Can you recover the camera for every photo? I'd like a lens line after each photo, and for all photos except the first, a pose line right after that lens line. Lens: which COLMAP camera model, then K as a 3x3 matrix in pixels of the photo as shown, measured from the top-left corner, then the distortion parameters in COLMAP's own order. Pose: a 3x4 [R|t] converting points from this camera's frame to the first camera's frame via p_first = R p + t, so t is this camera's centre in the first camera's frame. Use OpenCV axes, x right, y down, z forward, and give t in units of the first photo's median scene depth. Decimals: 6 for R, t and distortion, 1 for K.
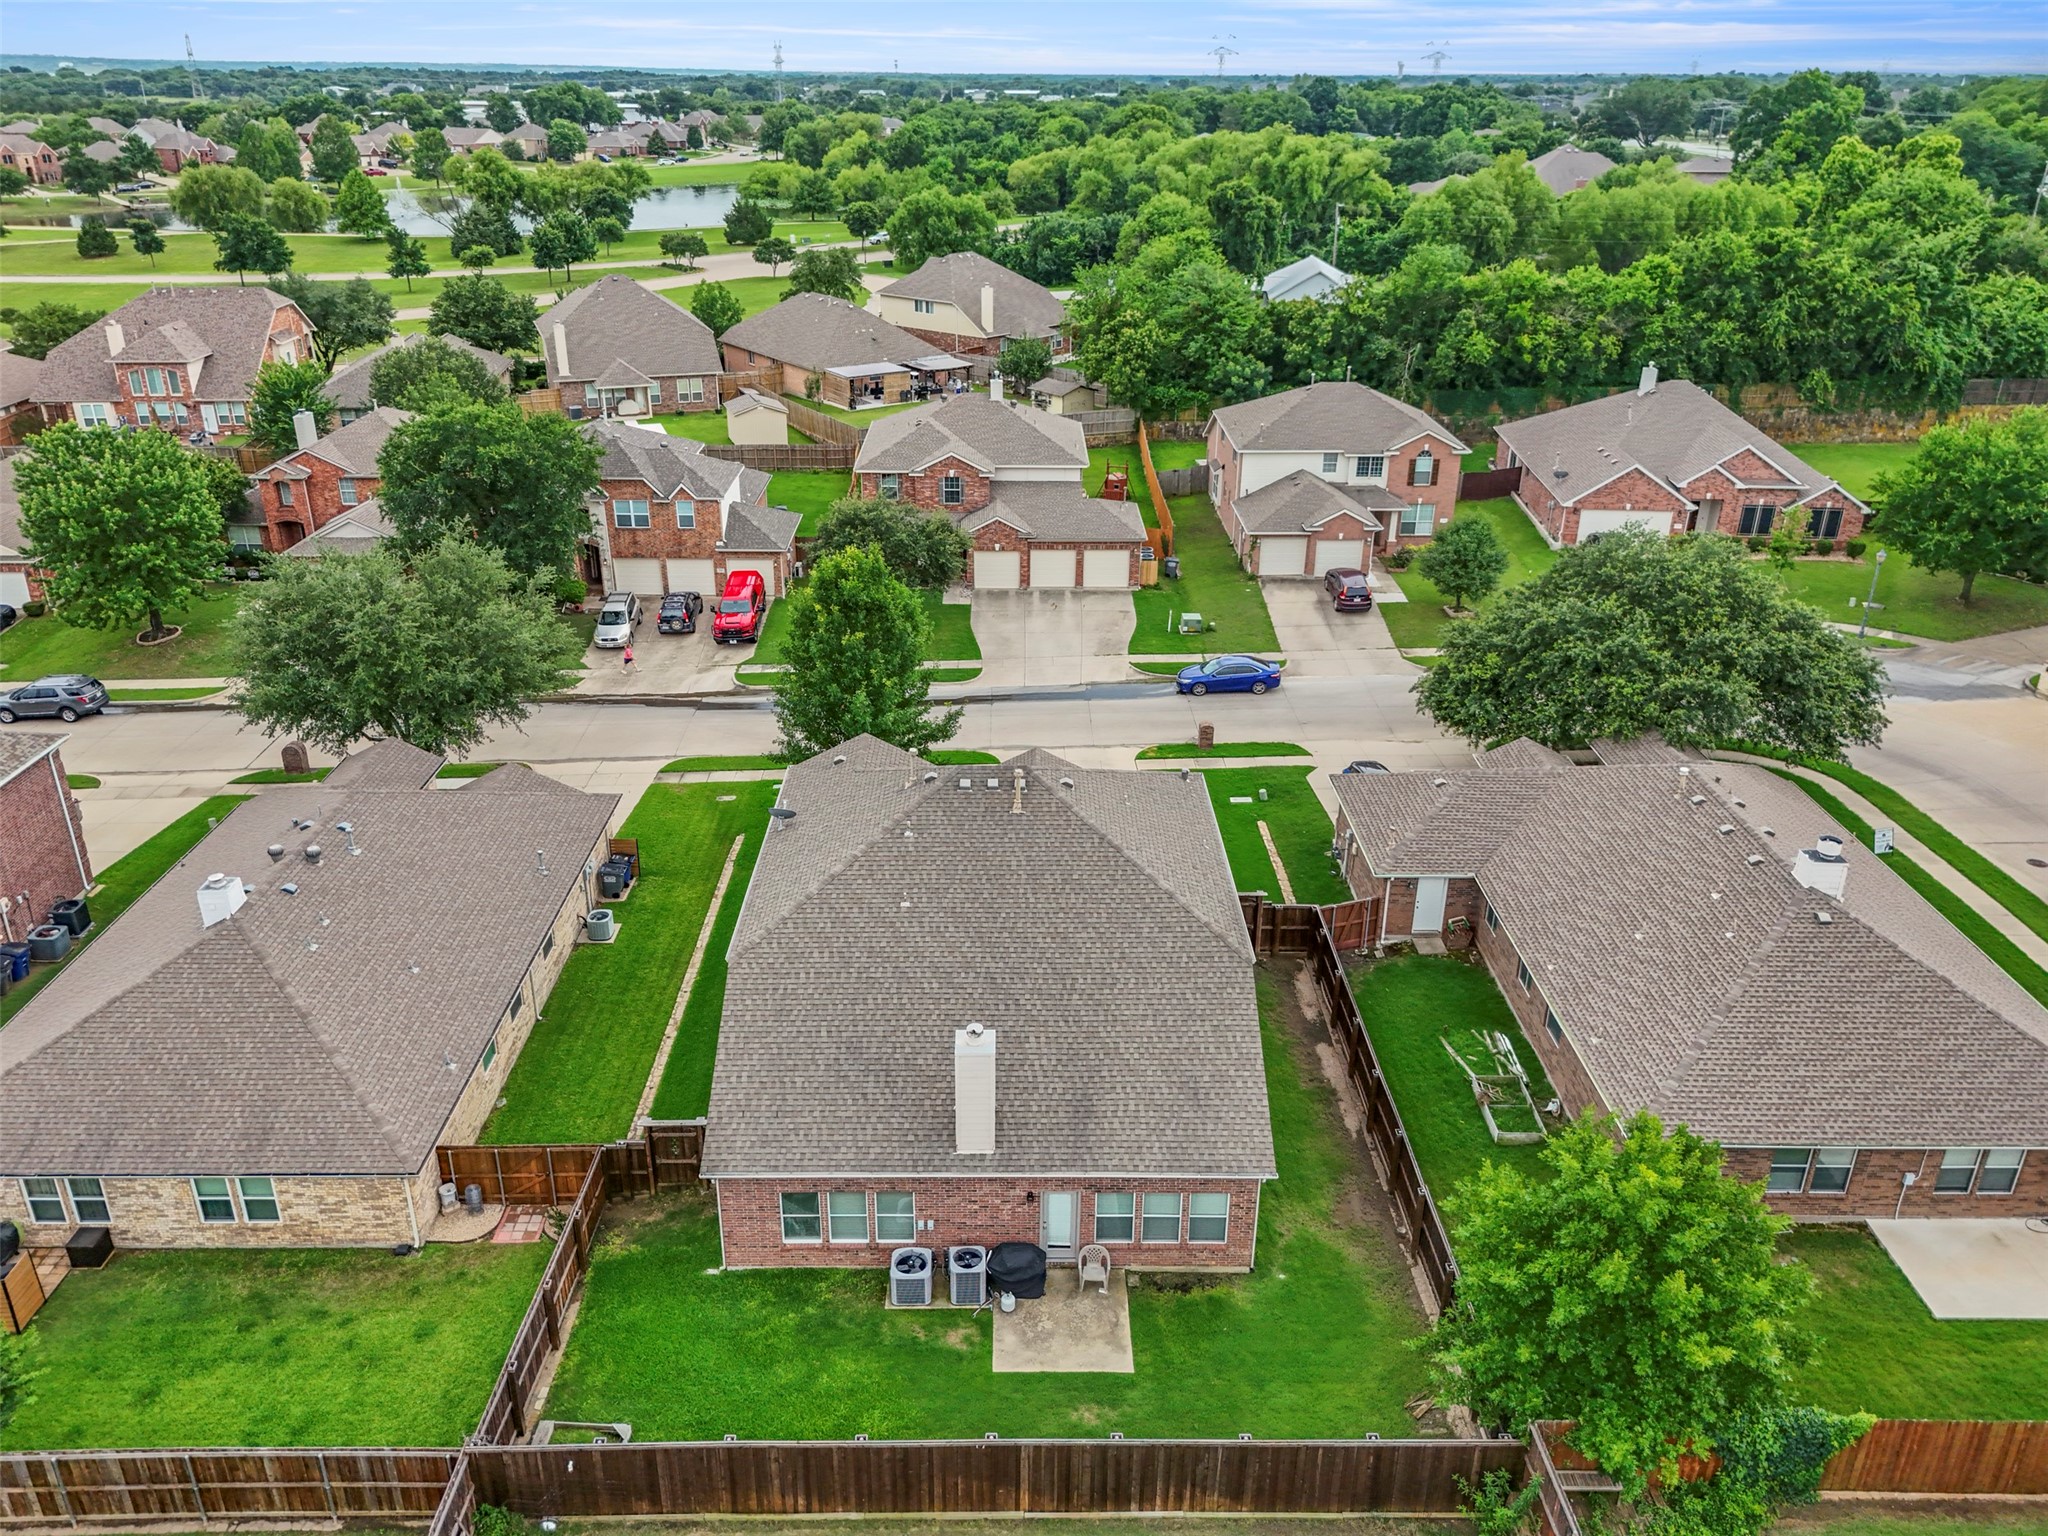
lens RADIAL K [[1525.4, 0, 998.8], [0, 1525.4, 768.0], [0, 0, 1]] dist [0.033226, -0.009454]
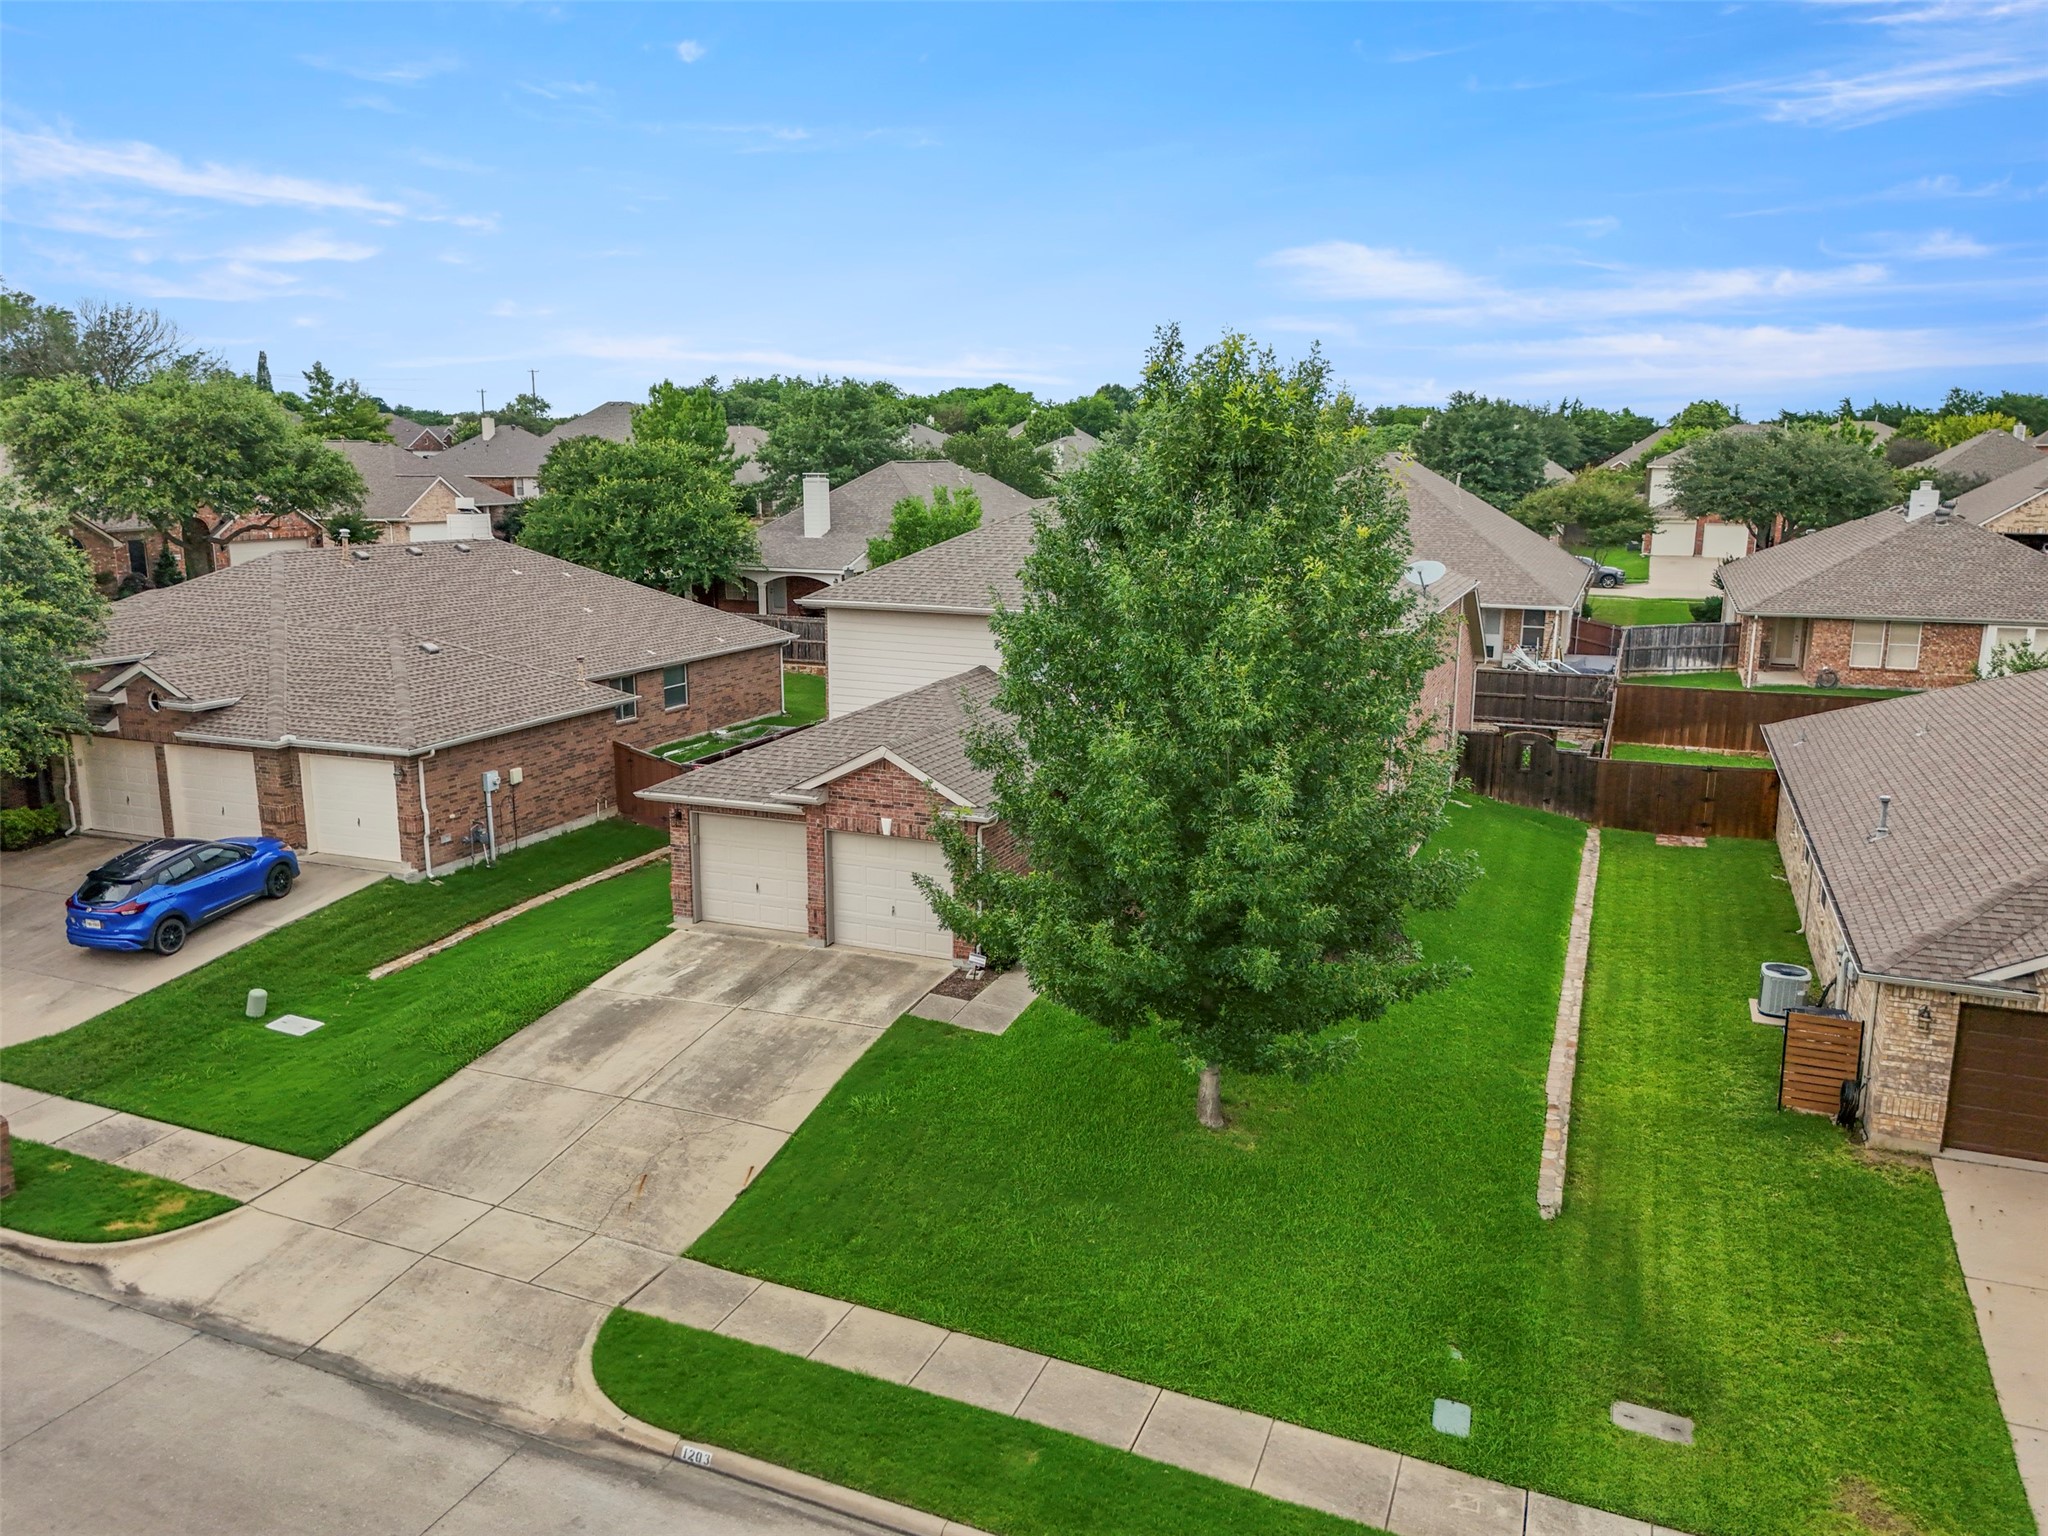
lens RADIAL K [[1526.3, 0, 1002.1], [0, 1526.3, 774.2], [0, 0, 1]] dist [0.047130, -0.029473]
pose [[-0.925553, -0.094006, 0.366763, -0.227453], [0.141544, 0.812541, 0.565458, -0.333591], [-0.351166, 0.575274, -0.738743, 1.642039]]
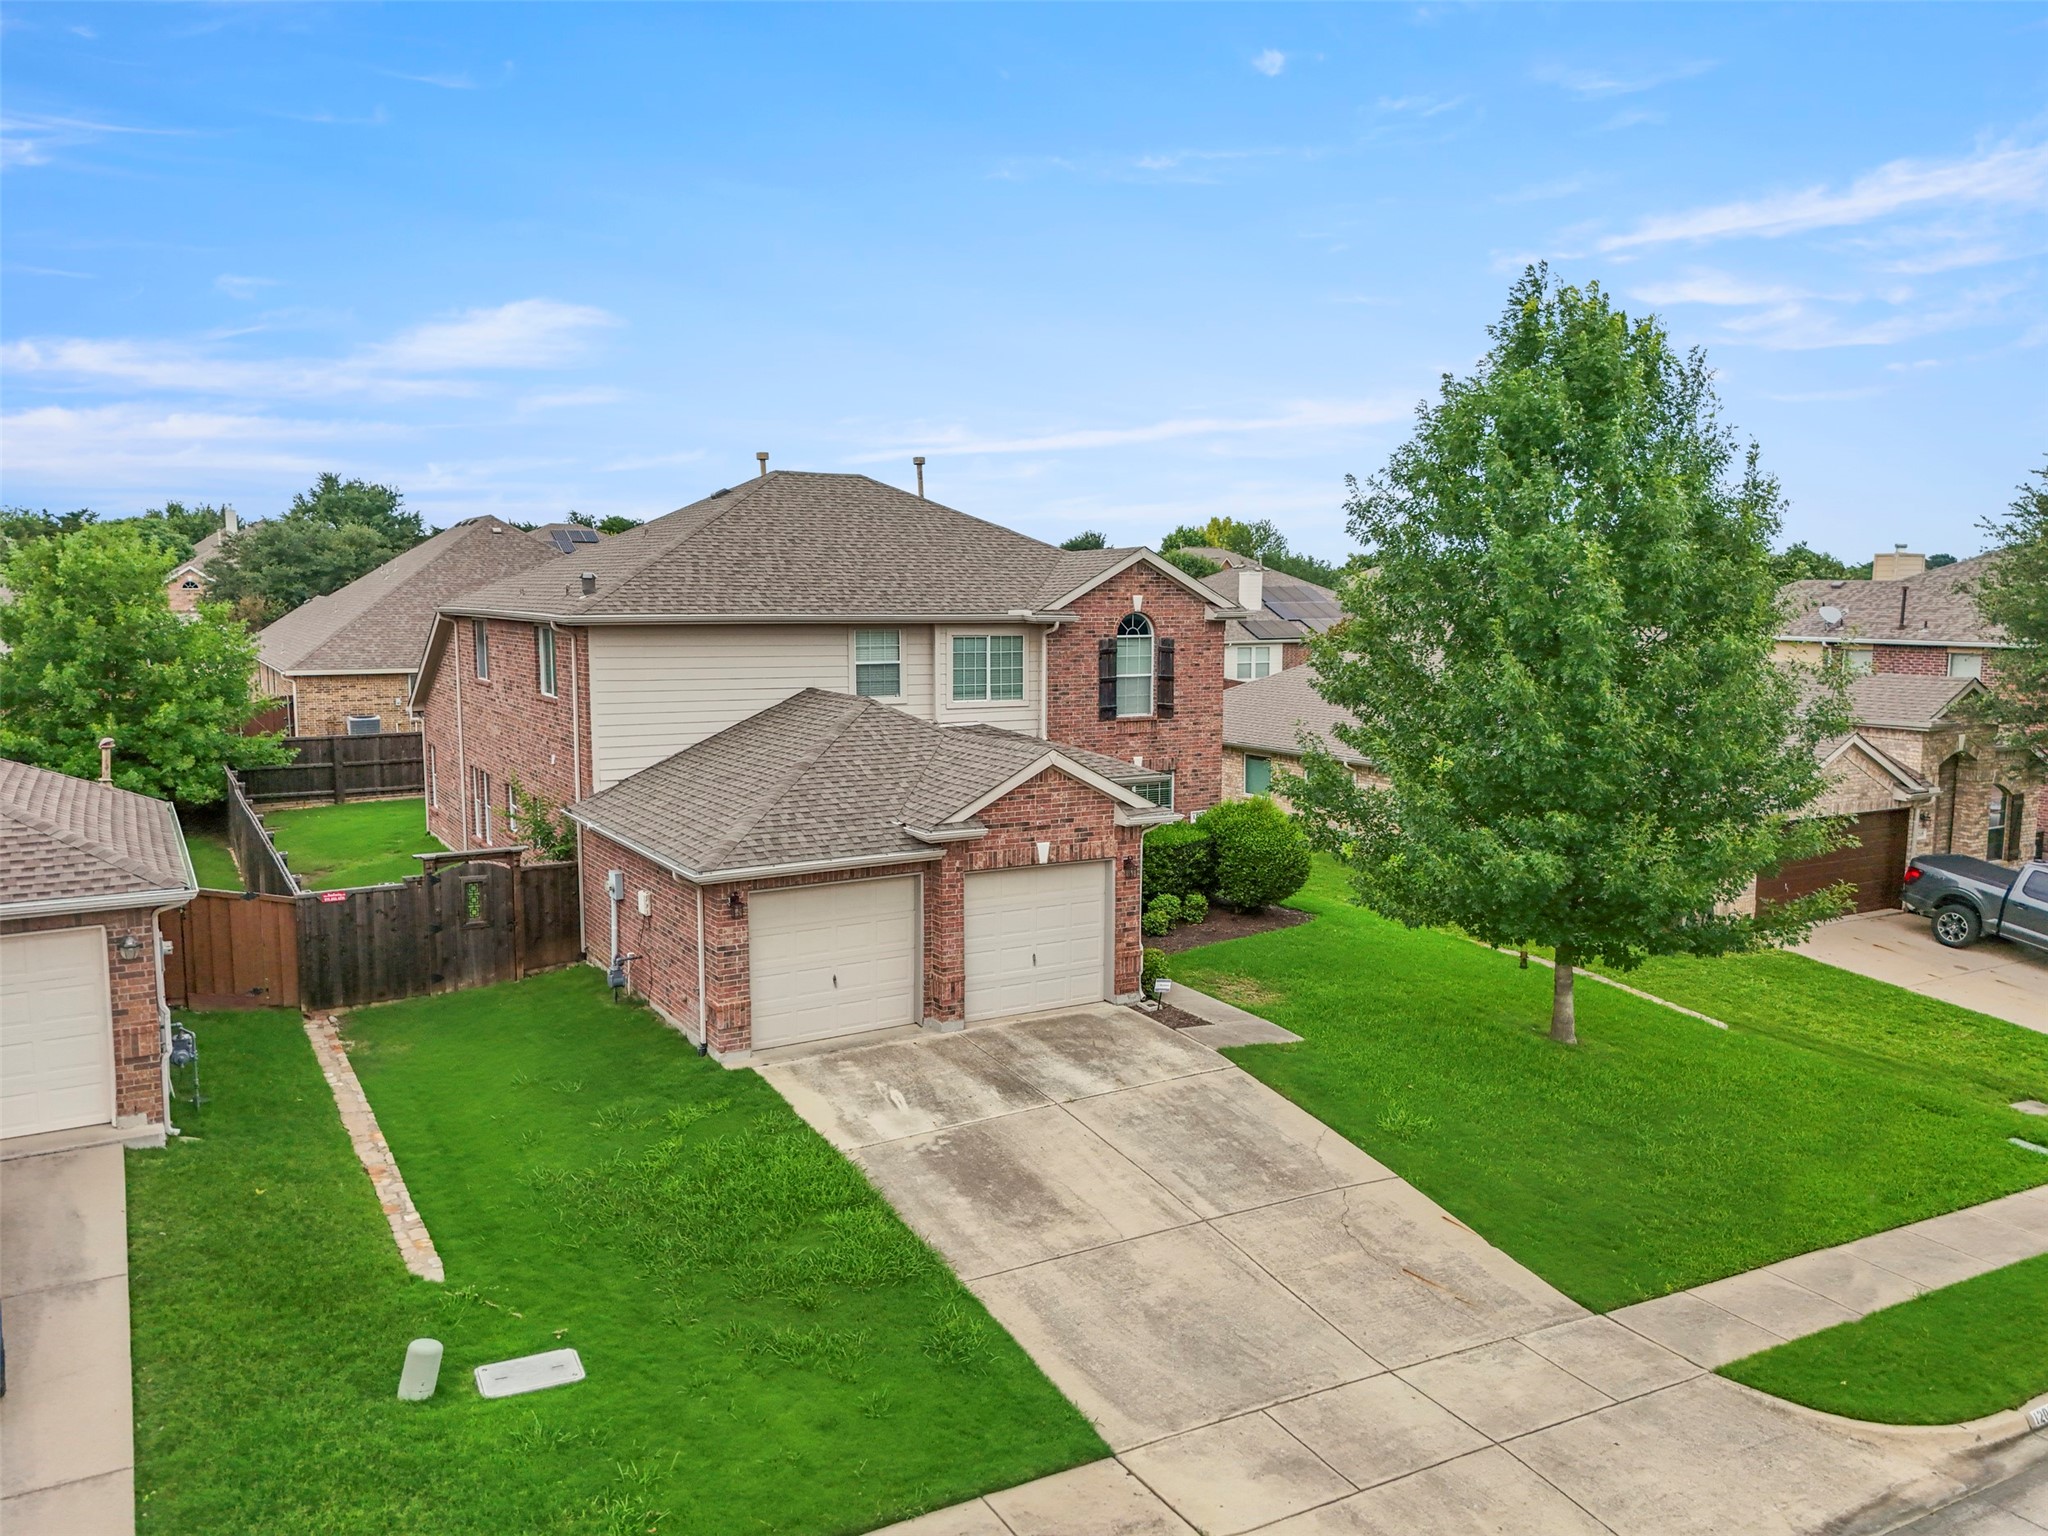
lens RADIAL K [[1526.3, 0, 1002.1], [0, 1526.3, 774.2], [0, 0, 1]] dist [0.047130, -0.029473]
pose [[-0.865894, 0.047255, -0.497990, 0.279987], [-0.215351, 0.863337, 0.456370, -0.225496], [0.451499, 0.502411, -0.737382, 1.566977]]
